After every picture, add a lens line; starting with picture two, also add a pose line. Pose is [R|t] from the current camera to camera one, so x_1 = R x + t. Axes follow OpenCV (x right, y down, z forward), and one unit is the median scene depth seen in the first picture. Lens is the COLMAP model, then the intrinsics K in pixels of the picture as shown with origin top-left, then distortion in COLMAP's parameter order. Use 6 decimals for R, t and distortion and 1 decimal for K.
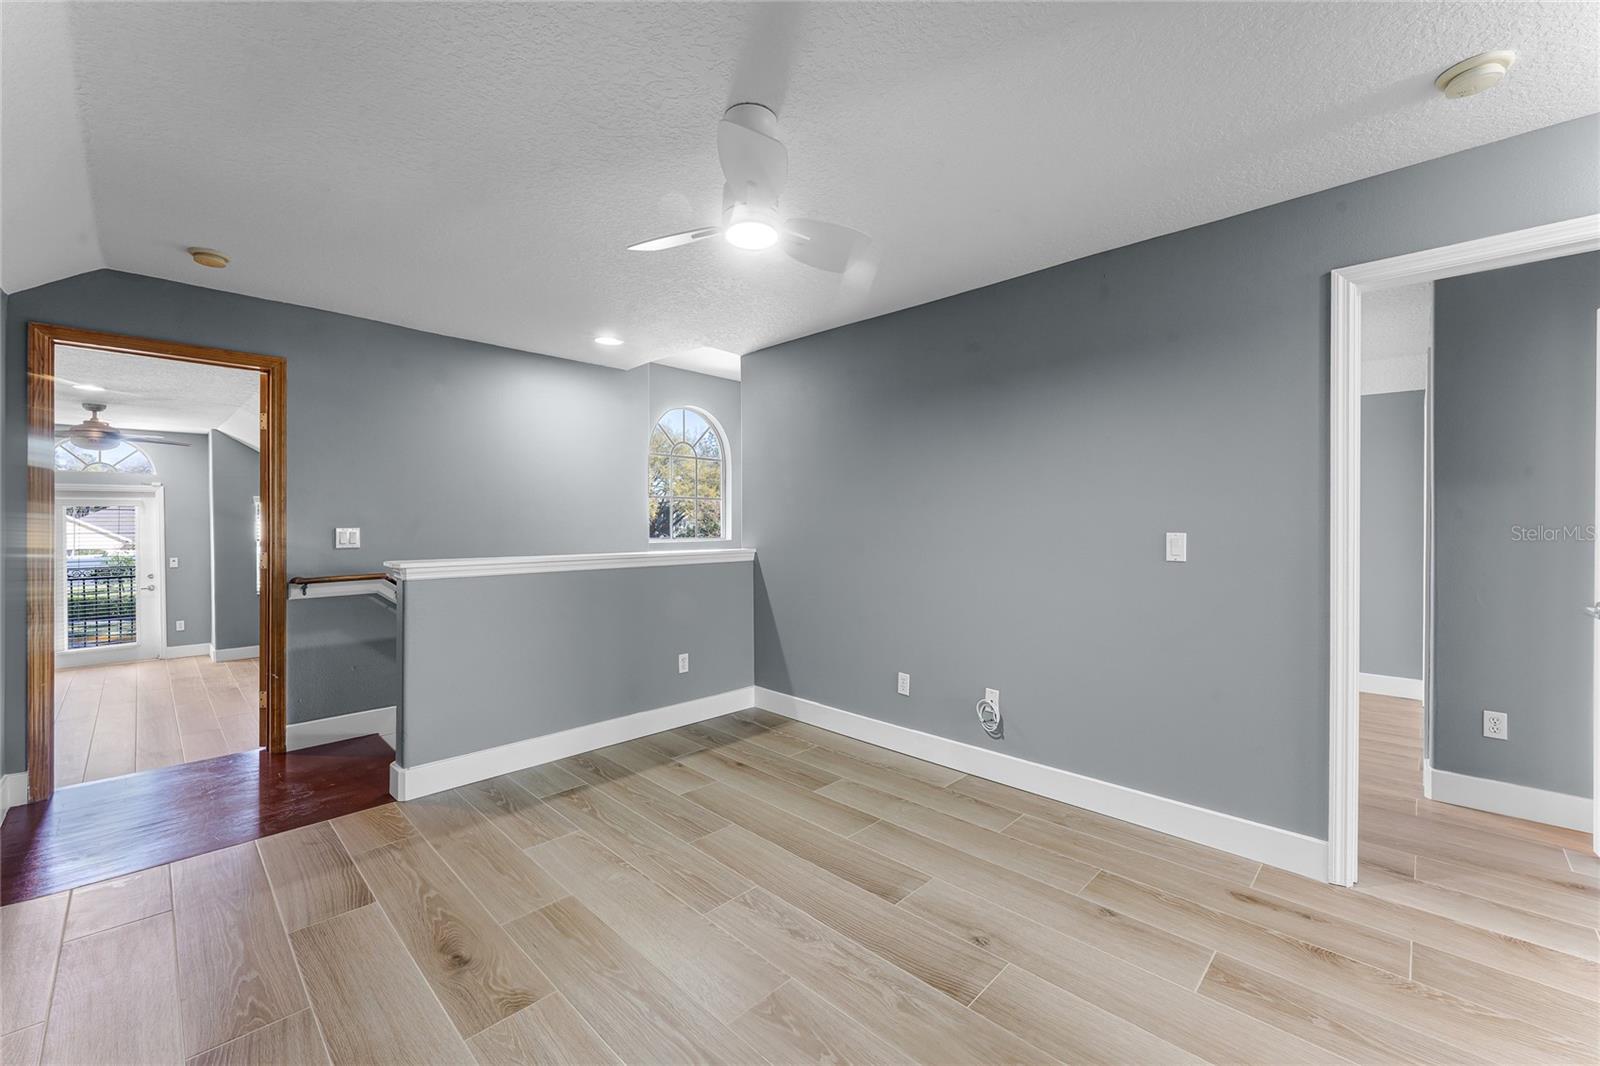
lens RADIAL K [[646.1, 0, 796.9], [0, 646.1, 535.3], [0, 0, 1]] dist [0.001123, -0.000138]
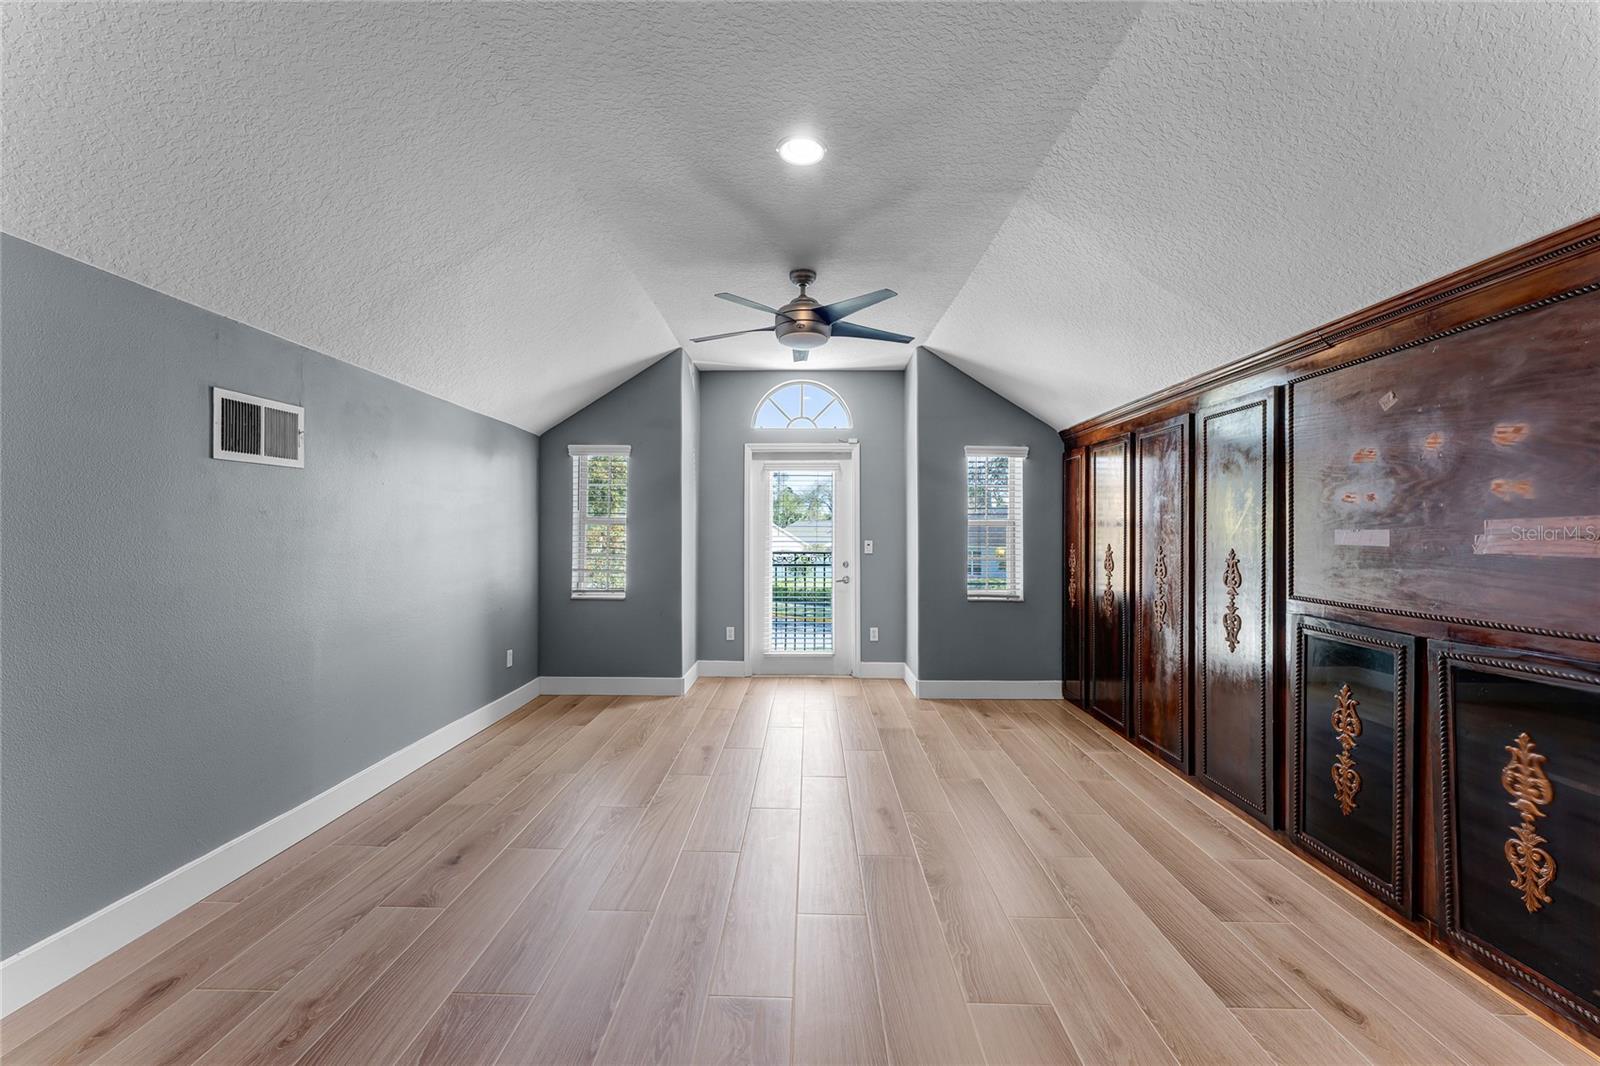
lens RADIAL K [[634.8, 0, 801.8], [0, 634.8, 528.7], [0, 0, 1]] dist [0.001407, -0.000186]
pose [[0.693842, -0.003198, -0.720120, -0.500780], [-0.010589, 0.999837, -0.014643, 0.032925], [0.720050, 0.017785, 0.693695, 0.448565]]
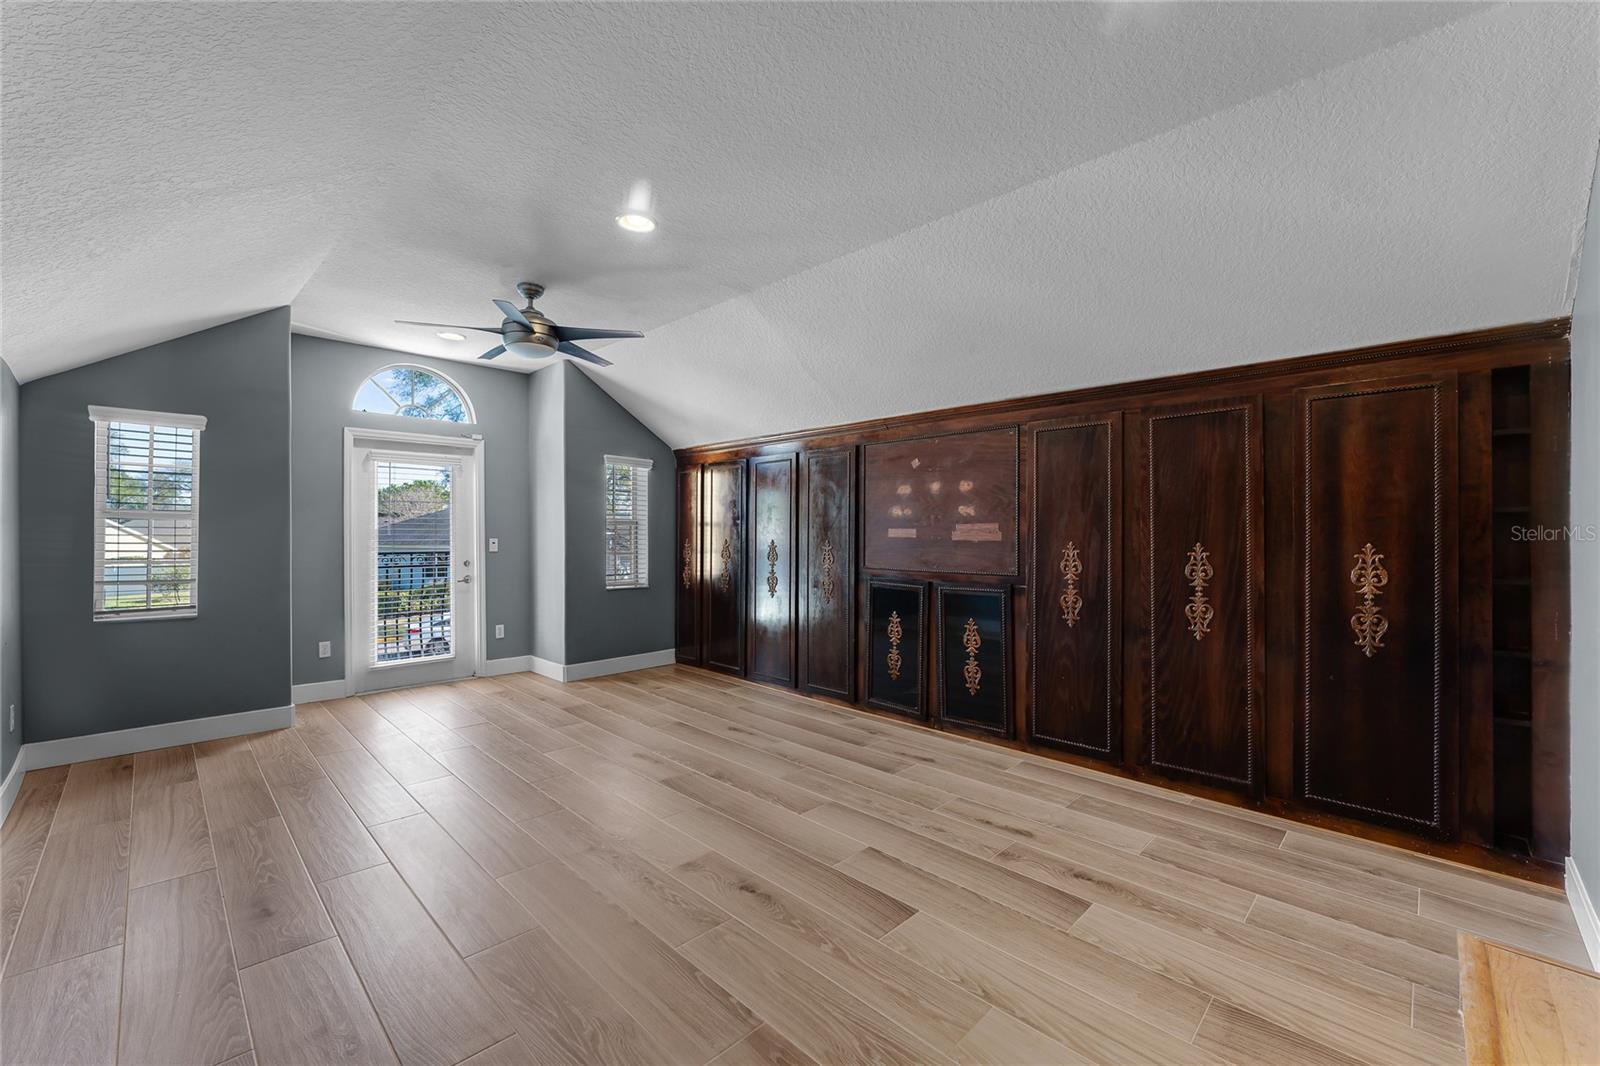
lens RADIAL K [[646.6, 0, 792.5], [0, 646.6, 536.1], [0, 0, 1]] dist [-0.002187, -0.000286]
pose [[0.999977, 0.001074, -0.006701, -0.623778], [-0.001115, 0.999980, -0.006150, 0.036436], [0.006695, 0.006157, 0.999959, 0.271530]]
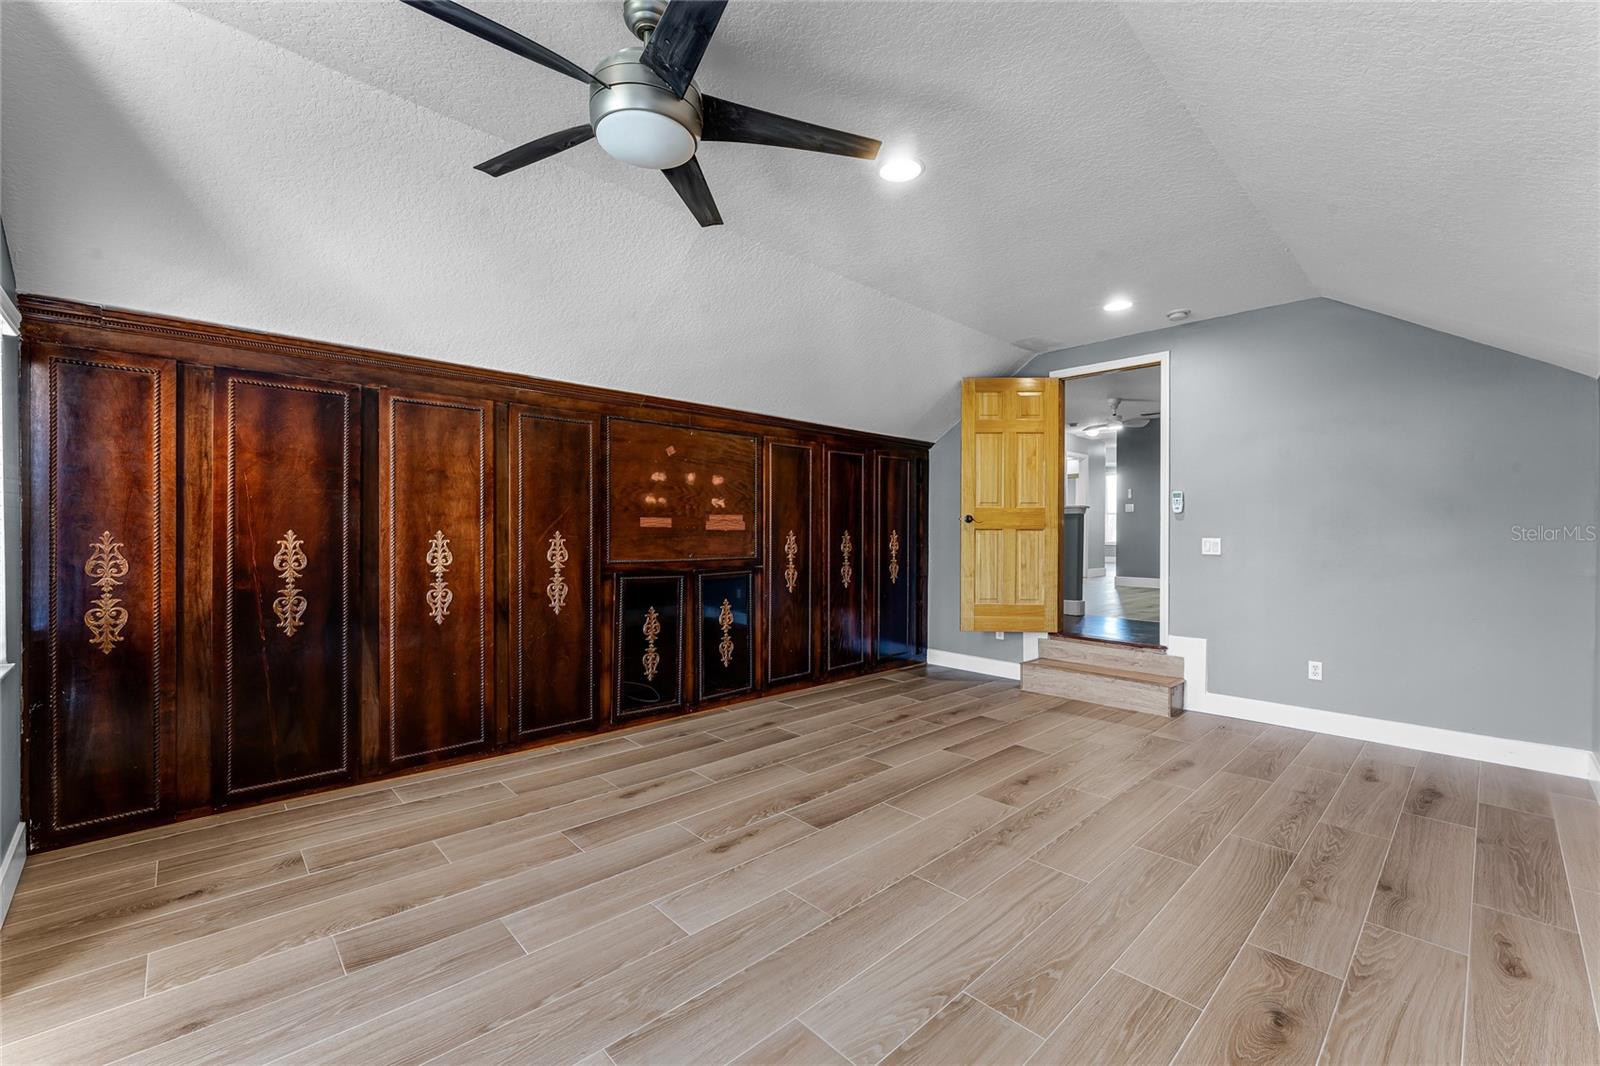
lens RADIAL K [[664.4, 0, 800.0], [0, 664.4, 533.0], [0, 0, 1]] dist [-0.011377, -0.000065]
pose [[0.030672, -0.010765, 0.999472, -1.071146], [0.000737, 0.999942, 0.010747, 0.033046], [-0.999529, 0.000407, 0.030679, 0.699262]]
